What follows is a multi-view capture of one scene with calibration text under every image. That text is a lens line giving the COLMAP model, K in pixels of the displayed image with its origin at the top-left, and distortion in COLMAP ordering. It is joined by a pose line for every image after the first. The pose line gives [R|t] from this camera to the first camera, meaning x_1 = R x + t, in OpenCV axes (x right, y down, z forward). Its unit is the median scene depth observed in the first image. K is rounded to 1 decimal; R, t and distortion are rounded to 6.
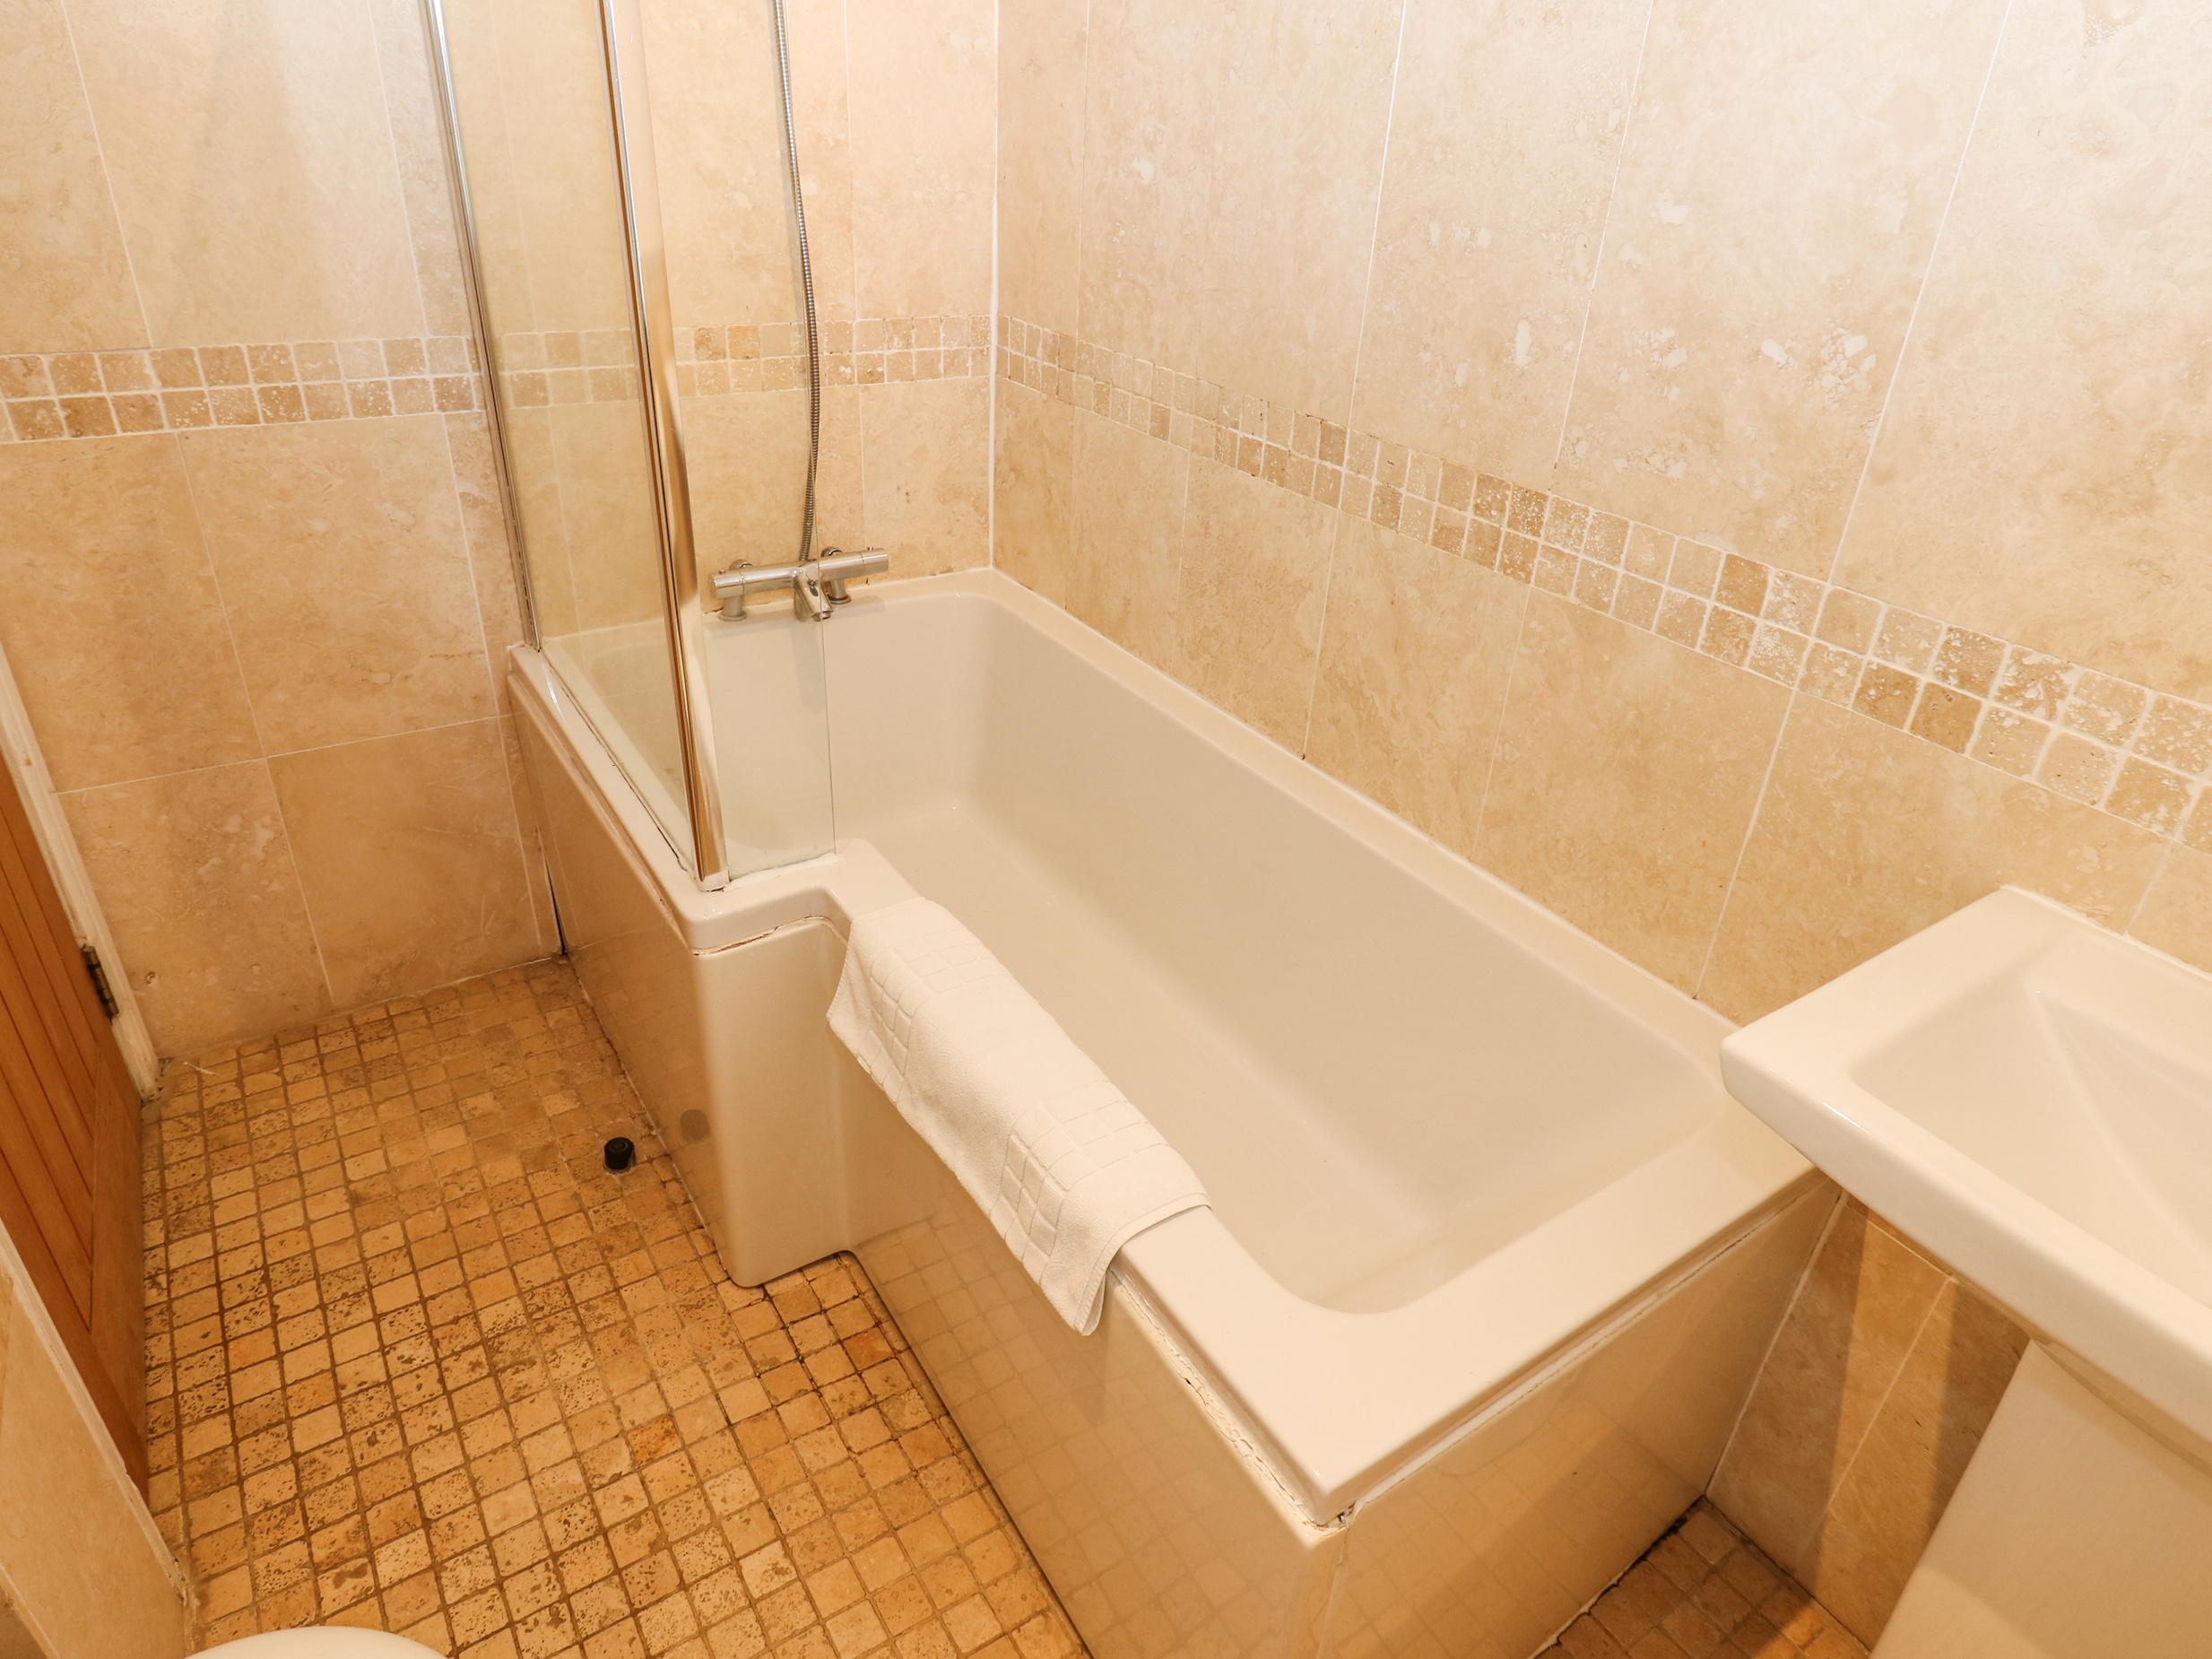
lens RADIAL K [[1315.5, 0, 1118.3], [0, 1315.5, 820.6], [0, 0, 1]] dist [-0.013820, -0.005537]
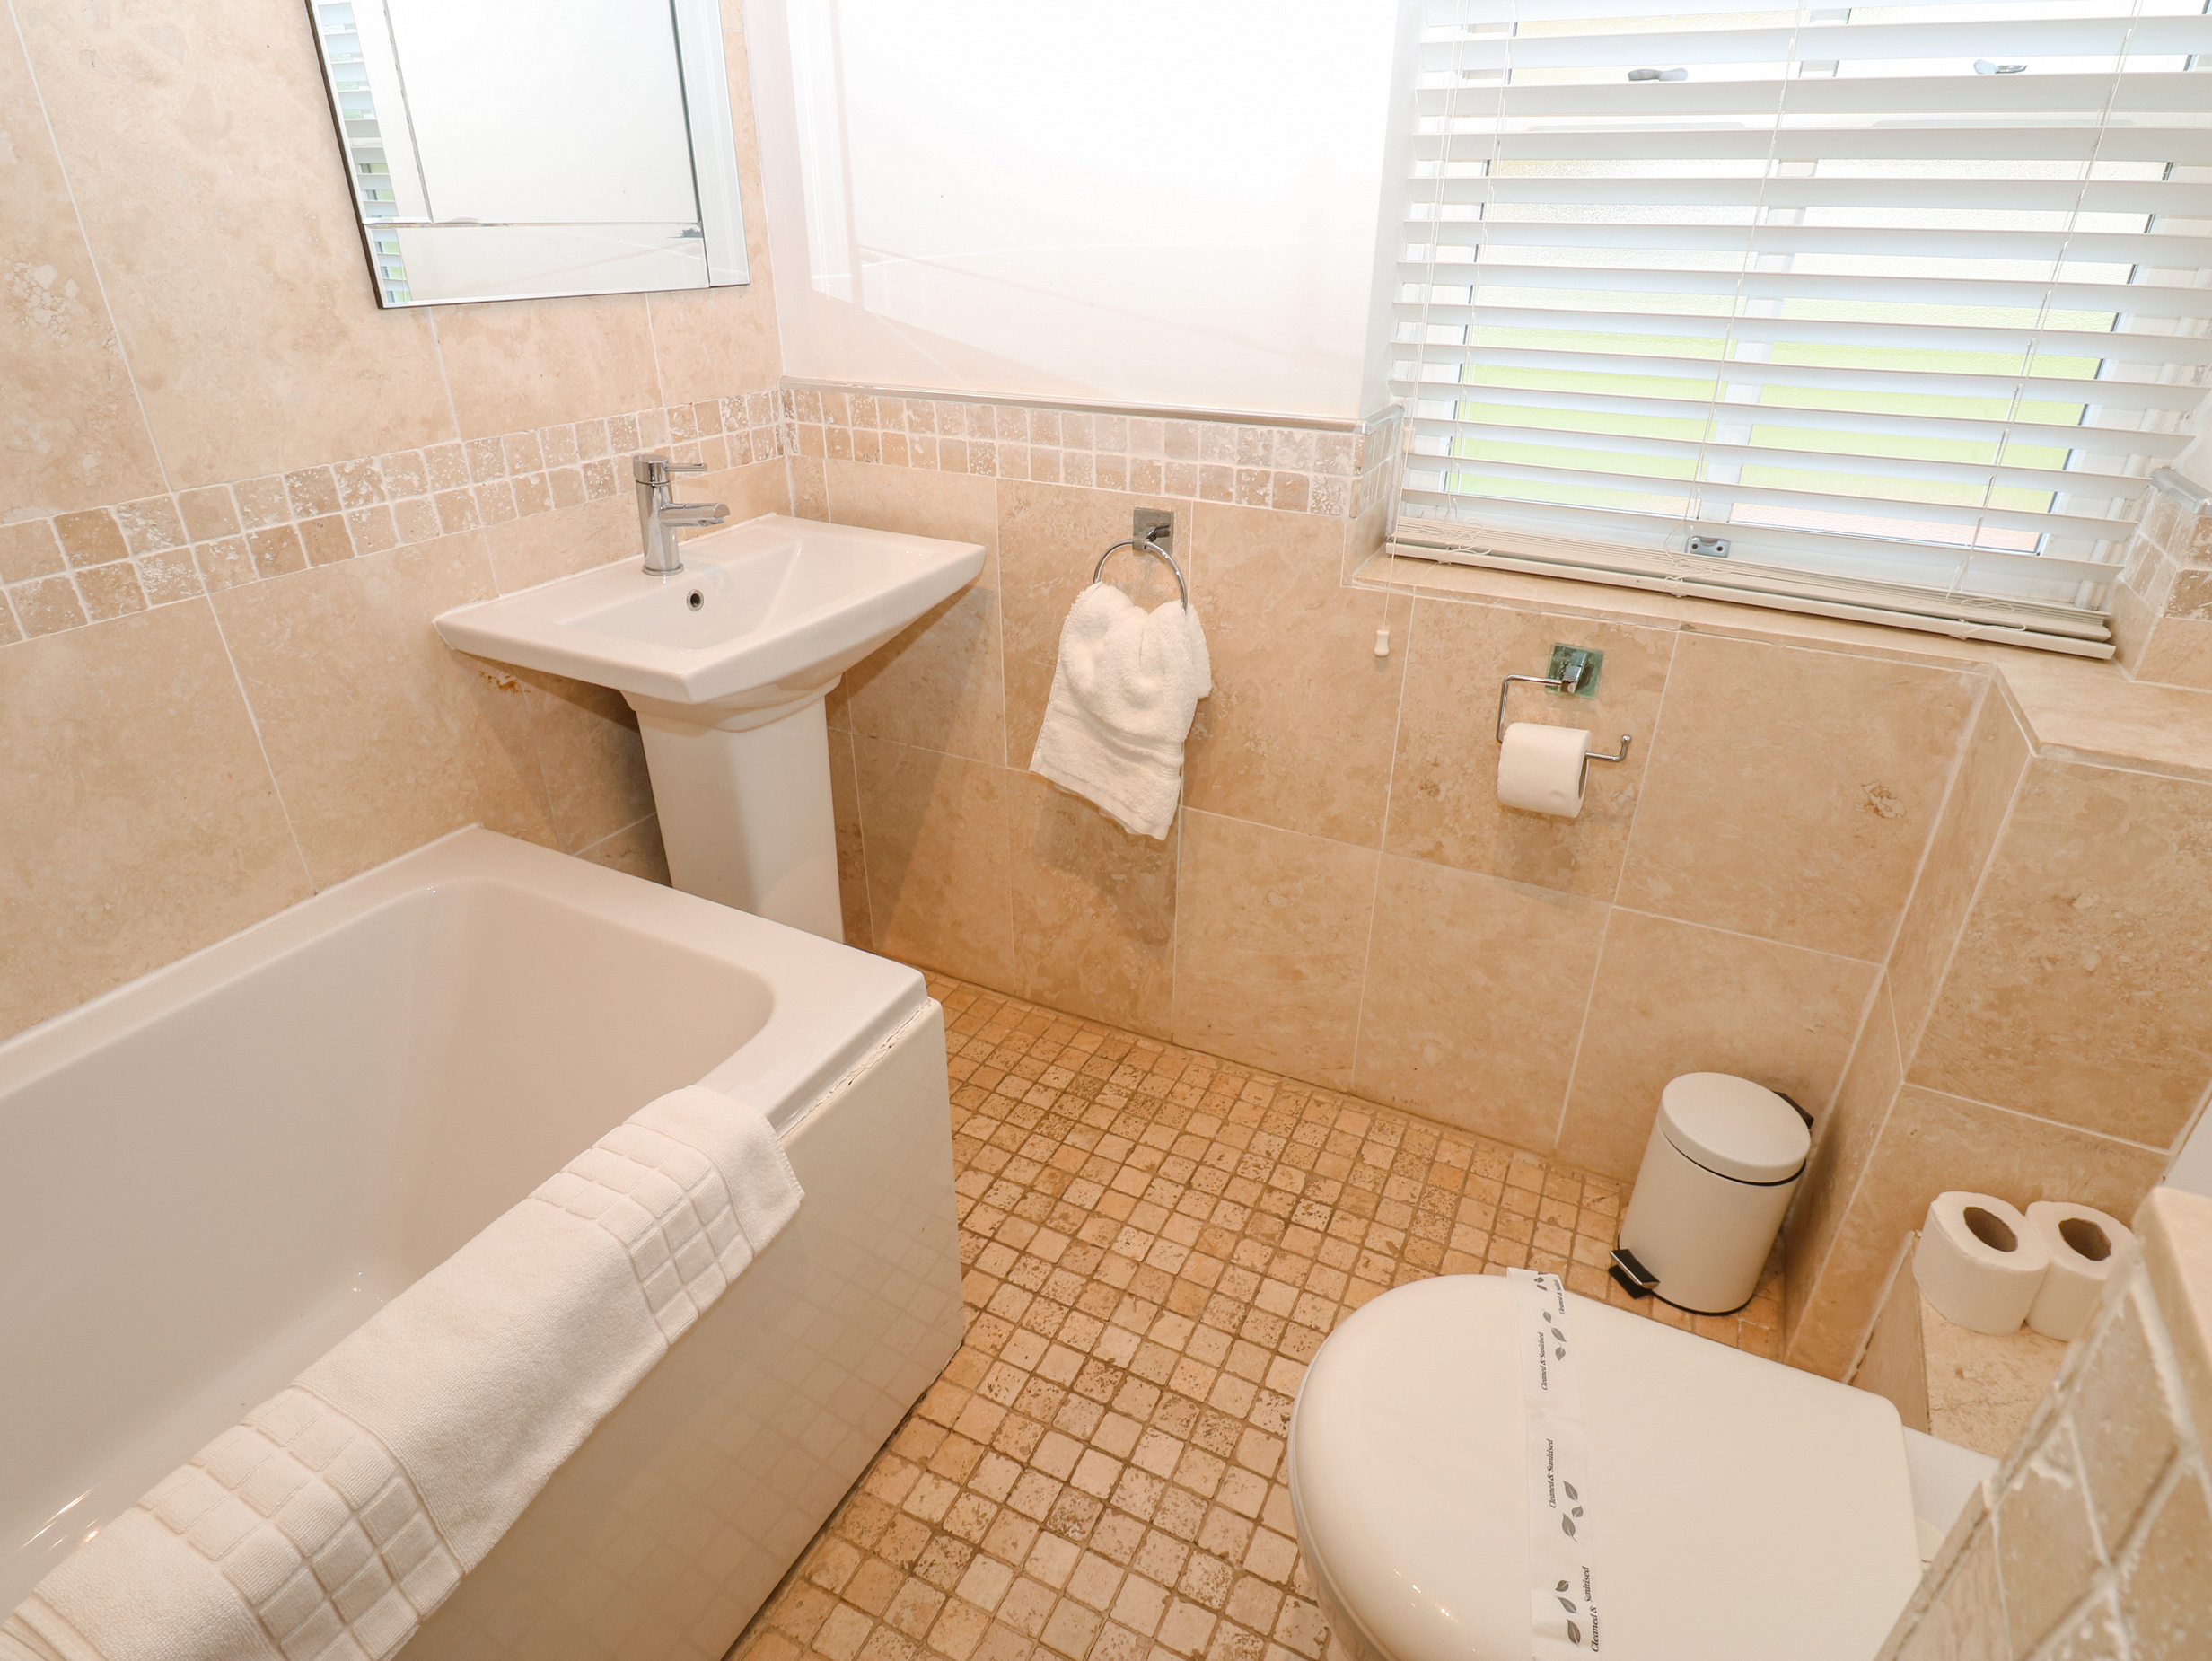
lens RADIAL K [[1149.0, 0, 1115.5], [0, 1149.0, 837.4], [0, 0, 1]] dist [-0.027548, -0.003600]
pose [[-0.496093, -0.461191, 0.735659, -0.683098], [0.388192, 0.640065, 0.663041, -0.316834], [-0.776659, 0.614507, -0.138501, 0.704909]]
